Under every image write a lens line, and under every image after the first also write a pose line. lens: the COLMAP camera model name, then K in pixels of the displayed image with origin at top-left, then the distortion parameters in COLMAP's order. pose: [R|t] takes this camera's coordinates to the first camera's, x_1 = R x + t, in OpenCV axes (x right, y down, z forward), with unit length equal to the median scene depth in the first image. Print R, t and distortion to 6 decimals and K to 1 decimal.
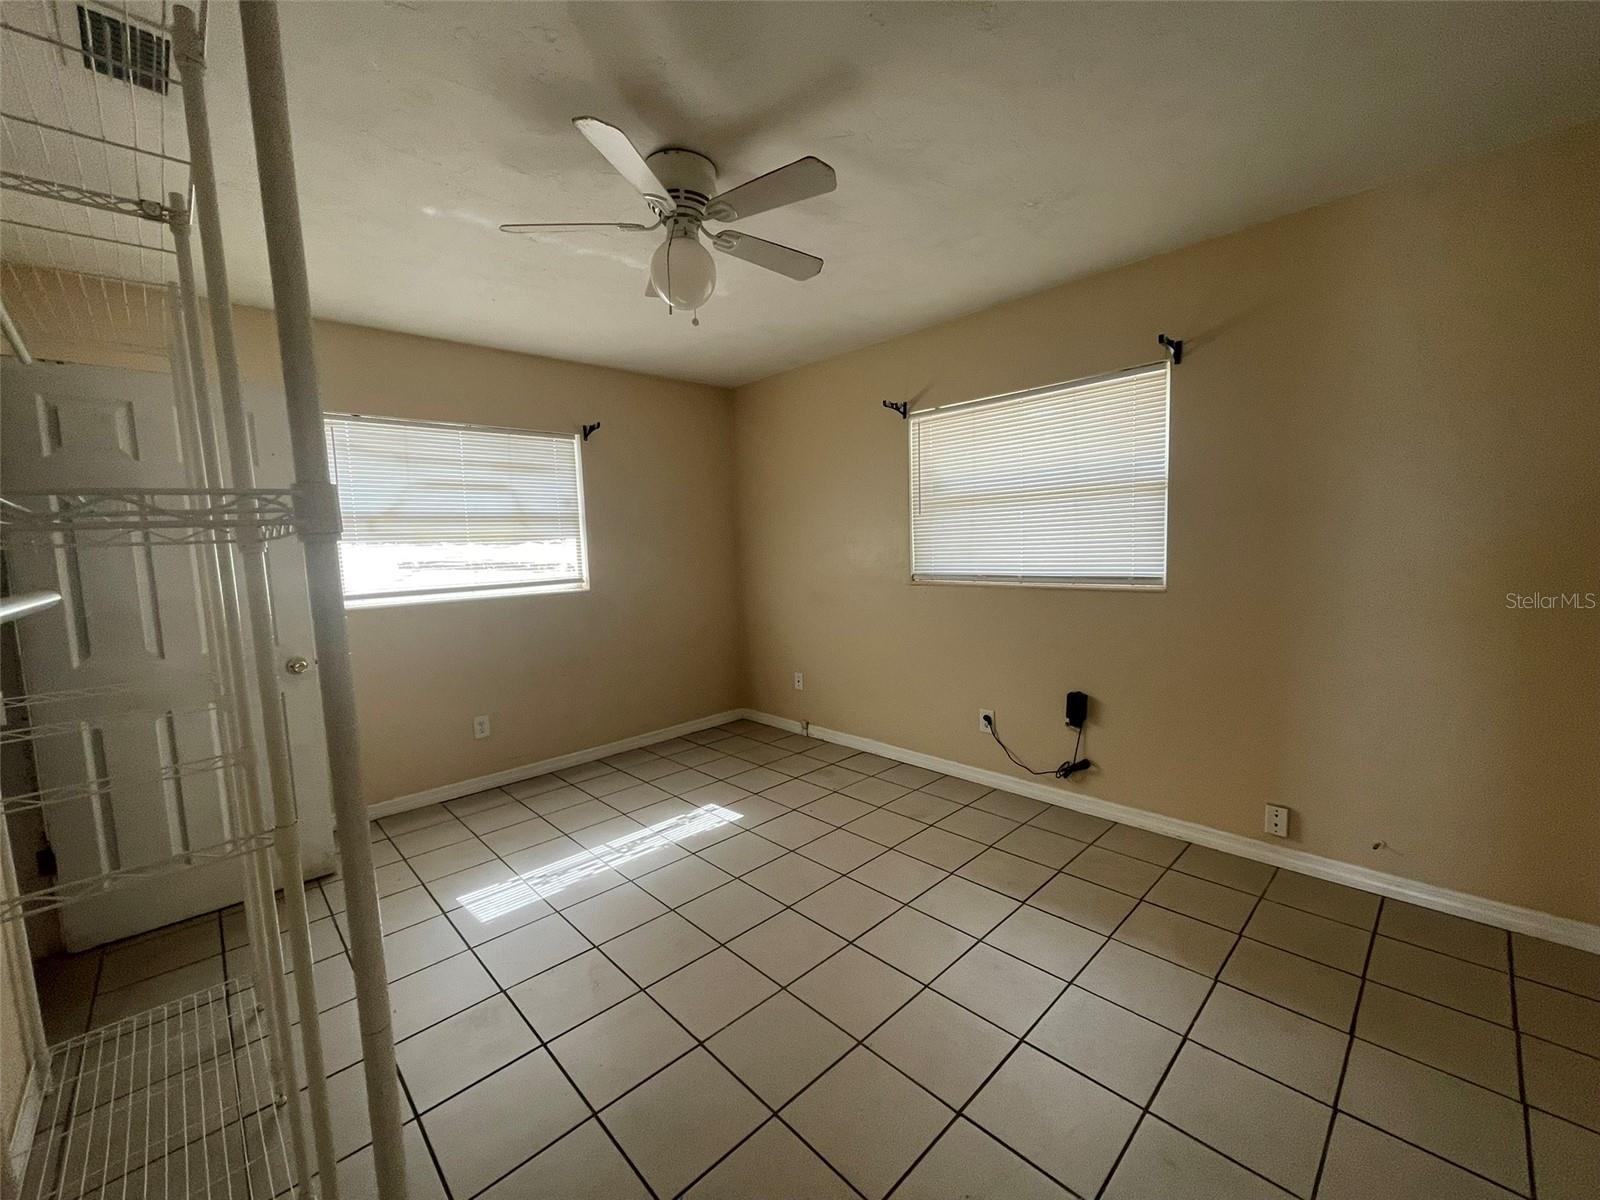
lens RADIAL K [[649.4, 0, 799.3], [0, 649.4, 602.2], [0, 0, 1]] dist [0.003065, 0.000343]
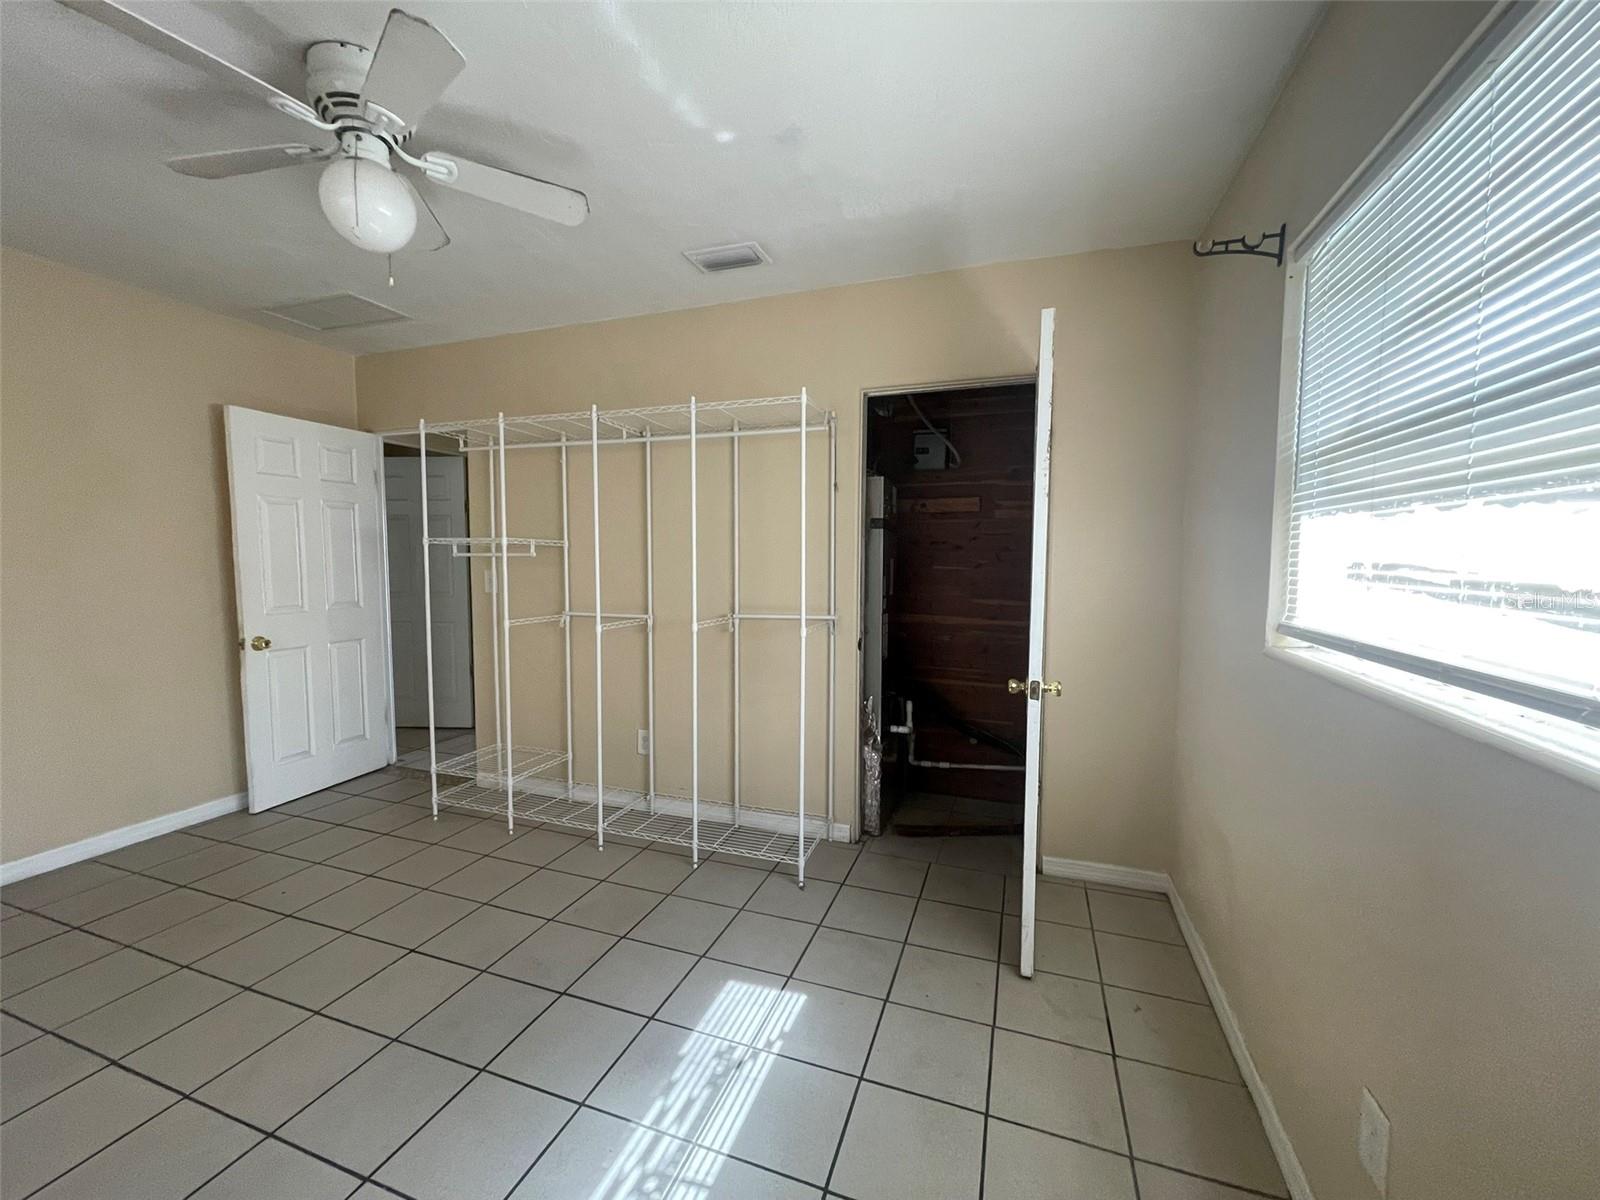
lens RADIAL K [[649.4, 0, 799.3], [0, 649.4, 602.2], [0, 0, 1]] dist [0.003065, 0.000343]
pose [[-0.895491, 0.060057, -0.441010, -0.161377], [-0.021817, 0.983740, 0.178268, -0.107300], [0.444545, 0.169259, -0.879620, 1.228962]]
